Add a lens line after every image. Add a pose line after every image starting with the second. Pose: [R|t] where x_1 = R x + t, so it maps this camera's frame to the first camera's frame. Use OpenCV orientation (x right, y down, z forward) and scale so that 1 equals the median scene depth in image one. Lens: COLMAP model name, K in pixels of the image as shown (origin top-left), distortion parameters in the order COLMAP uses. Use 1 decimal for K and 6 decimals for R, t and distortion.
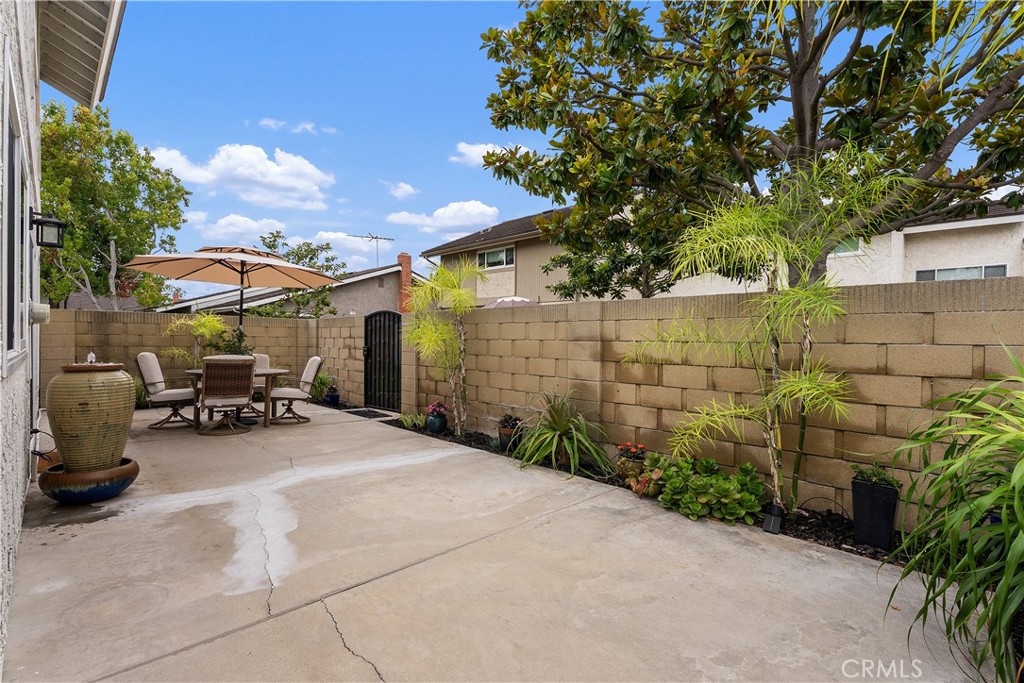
lens RADIAL K [[457.7, 0, 513.7], [0, 457.7, 348.2], [0, 0, 1]] dist [-0.003078, 0.000878]
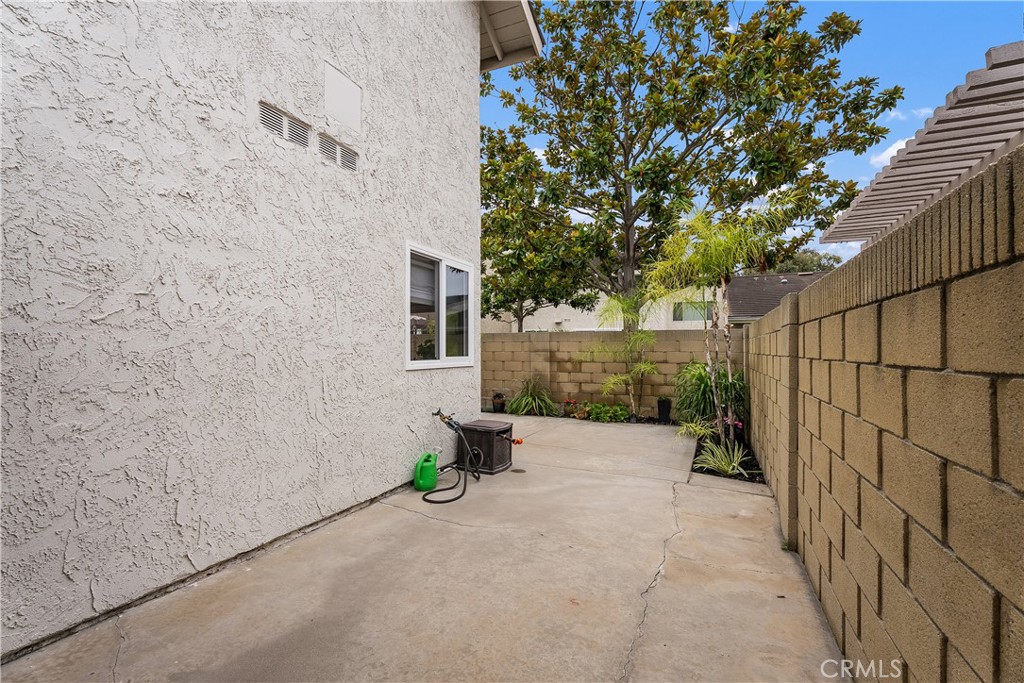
lens RADIAL K [[457.7, 0, 511.0], [0, 457.7, 343.4], [0, 0, 1]] dist [-0.003078, 0.000878]
pose [[0.929399, -0.007698, 0.368997, -0.971449], [0.018560, 0.999492, -0.025896, -0.005207], [-0.368610, 0.030916, 0.929070, -1.105824]]
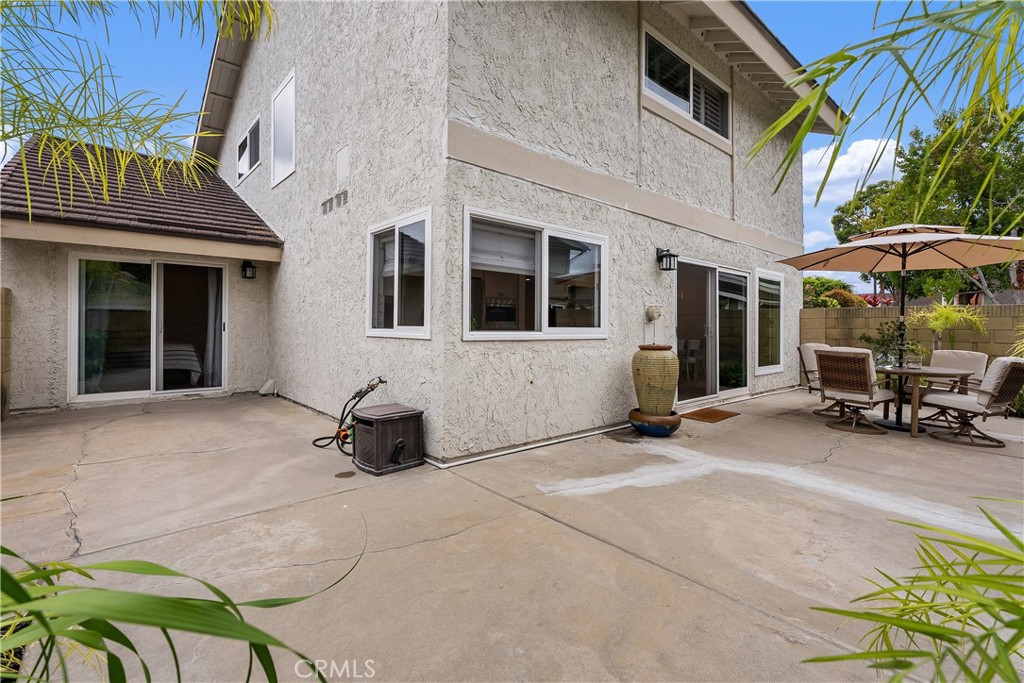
lens RADIAL K [[457.7, 0, 529.3], [0, 457.7, 325.0], [0, 0, 1]] dist [-0.003078, 0.000878]
pose [[-0.029864, -0.020907, -0.999335, 0.612732], [-0.027063, 0.999432, -0.020100, 0.009374], [0.999188, 0.026445, -0.030413, 0.634536]]
